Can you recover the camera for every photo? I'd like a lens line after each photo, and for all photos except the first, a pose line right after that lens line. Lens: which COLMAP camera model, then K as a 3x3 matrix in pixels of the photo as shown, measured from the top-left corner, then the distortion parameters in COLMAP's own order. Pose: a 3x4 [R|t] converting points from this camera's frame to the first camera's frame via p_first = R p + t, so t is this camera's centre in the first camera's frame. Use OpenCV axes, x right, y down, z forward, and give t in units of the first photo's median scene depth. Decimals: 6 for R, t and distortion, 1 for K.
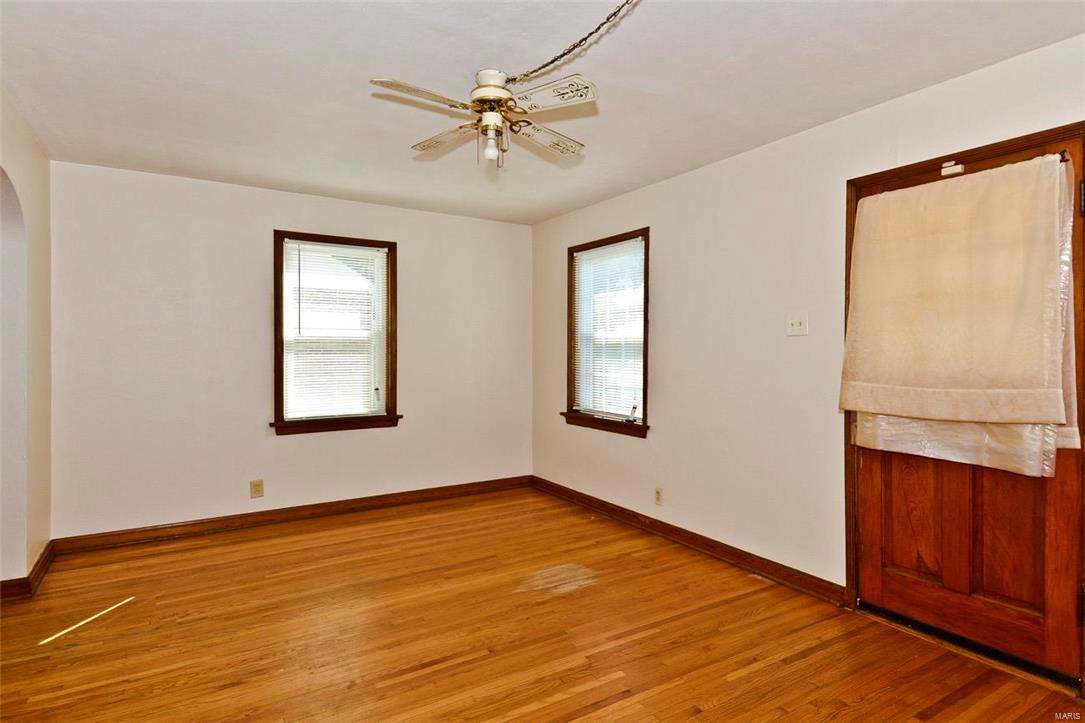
lens RADIAL K [[570.0, 0, 533.9], [0, 570.0, 359.5], [0, 0, 1]] dist [0.062873, -0.044864]
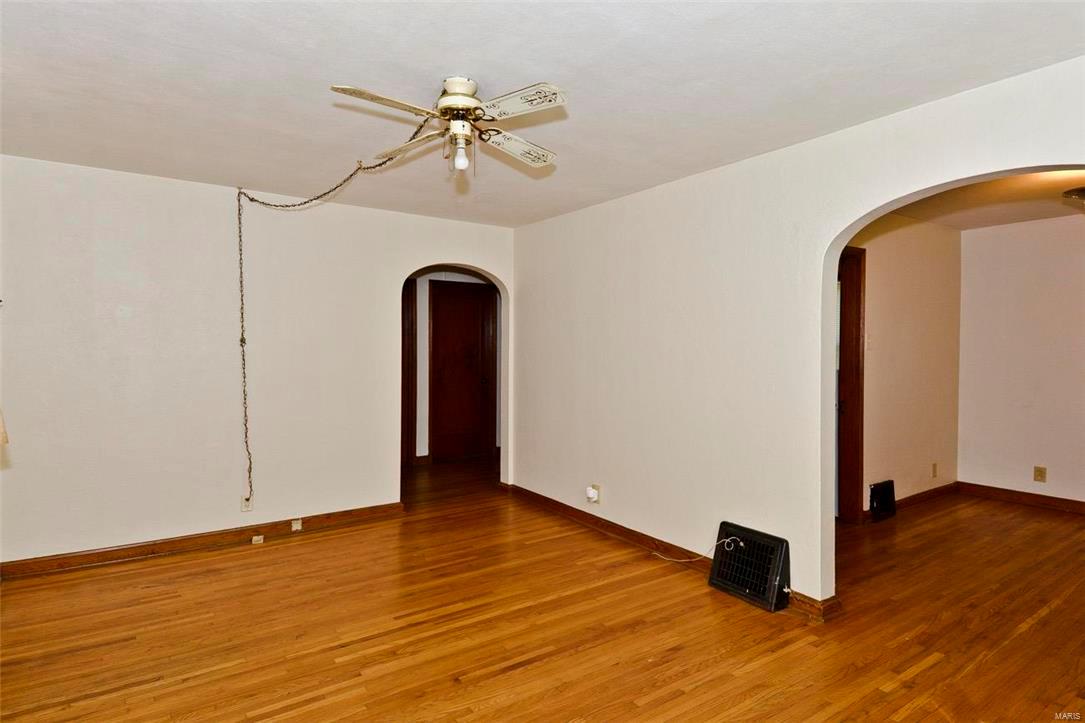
lens RADIAL K [[586.7, 0, 519.3], [0, 586.7, 351.1], [0, 0, 1]] dist [0.057234, -0.033091]
pose [[-0.999508, -0.005079, -0.030958, -0.103060], [-0.006067, 0.999472, 0.031921, -0.053178], [0.030779, 0.032093, -0.999011, 1.410515]]
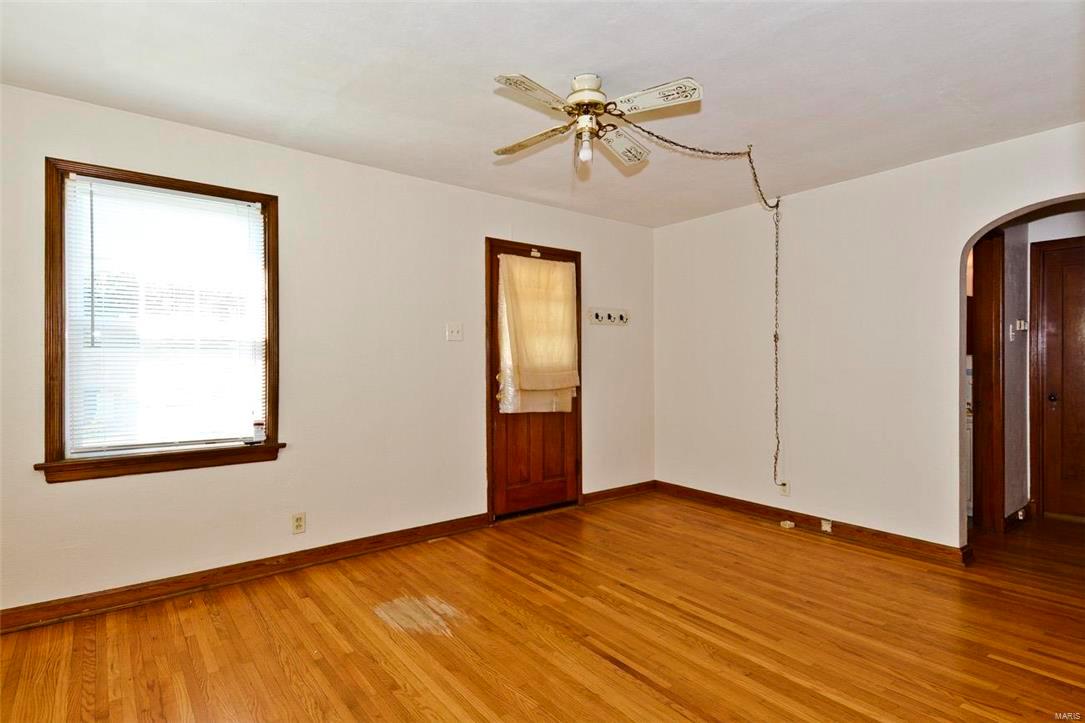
lens RADIAL K [[570.9, 0, 551.8], [0, 570.9, 367.1], [0, 0, 1]] dist [0.071826, -0.044116]
pose [[-0.102941, -0.011051, 0.994626, -0.781444], [0.024276, 0.999613, 0.013619, 0.005445], [-0.994391, 0.025548, -0.102633, 0.824602]]
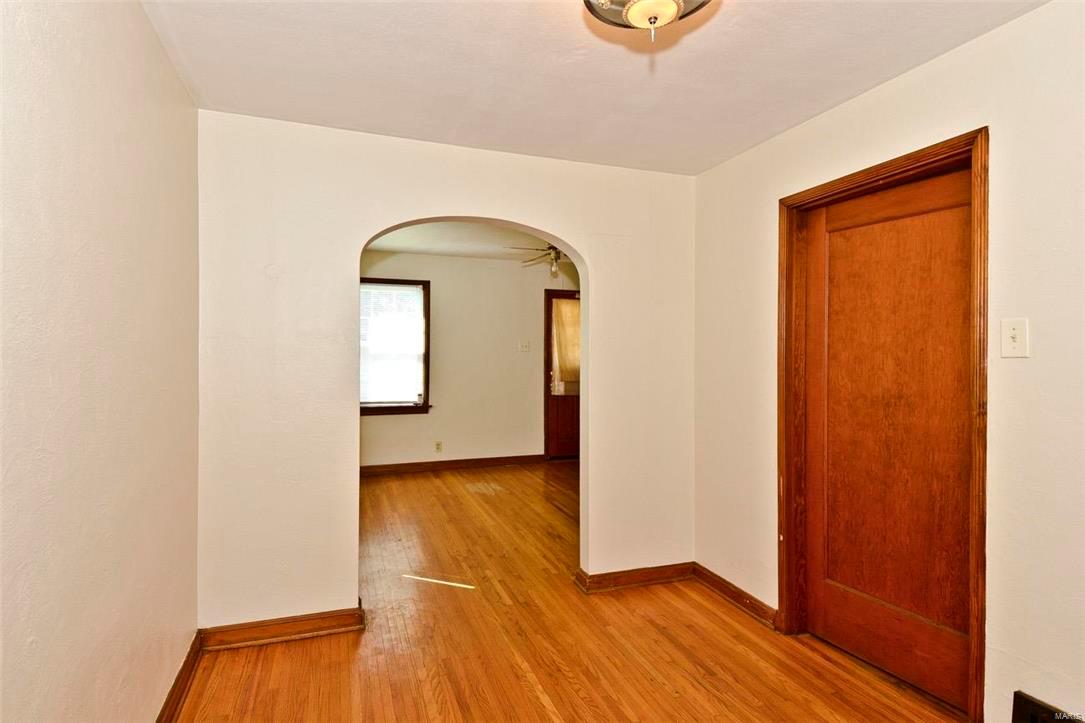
lens RADIAL K [[570.0, 0, 533.9], [0, 570.0, 359.5], [0, 0, 1]] dist [0.062873, -0.044864]
pose [[0.223273, -0.015375, 0.974635, -1.538528], [0.018344, 0.999765, 0.011569, -0.032138], [-0.974583, 0.015296, 0.223502, 0.418346]]
